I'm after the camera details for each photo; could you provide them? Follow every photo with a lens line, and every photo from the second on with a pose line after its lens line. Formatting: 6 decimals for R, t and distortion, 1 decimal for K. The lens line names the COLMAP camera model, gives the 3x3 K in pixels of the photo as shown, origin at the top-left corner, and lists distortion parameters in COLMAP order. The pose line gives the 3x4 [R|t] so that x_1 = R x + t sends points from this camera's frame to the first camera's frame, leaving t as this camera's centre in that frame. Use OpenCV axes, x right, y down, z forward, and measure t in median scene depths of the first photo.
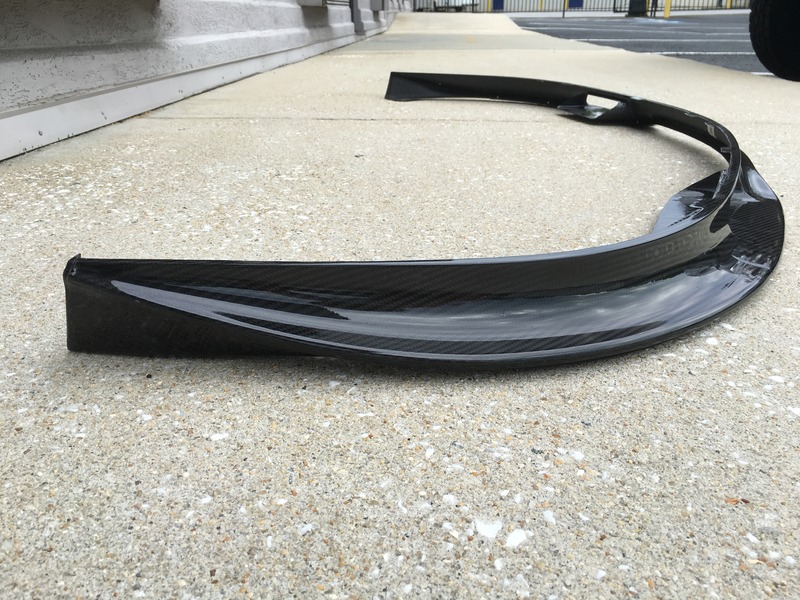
lens RADIAL K [[680.7, 0, 400.0], [0, 680.7, 300.0], [0, 0, 1]] dist [0.066991, -0.084704]
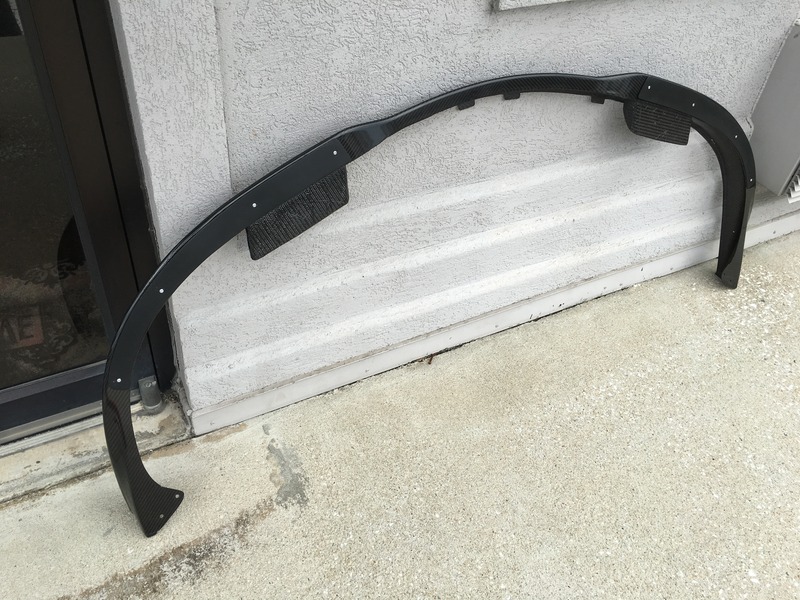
lens RADIAL K [[680.7, 0, 400.0], [0, 680.7, 300.0], [0, 0, 1]] dist [0.066991, -0.084704]
pose [[0.514797, 0.608681, -0.603732, 0.134359], [-0.417386, 0.793064, 0.443664, -0.468049], [0.748848, 0.023593, 0.662322, -0.813121]]
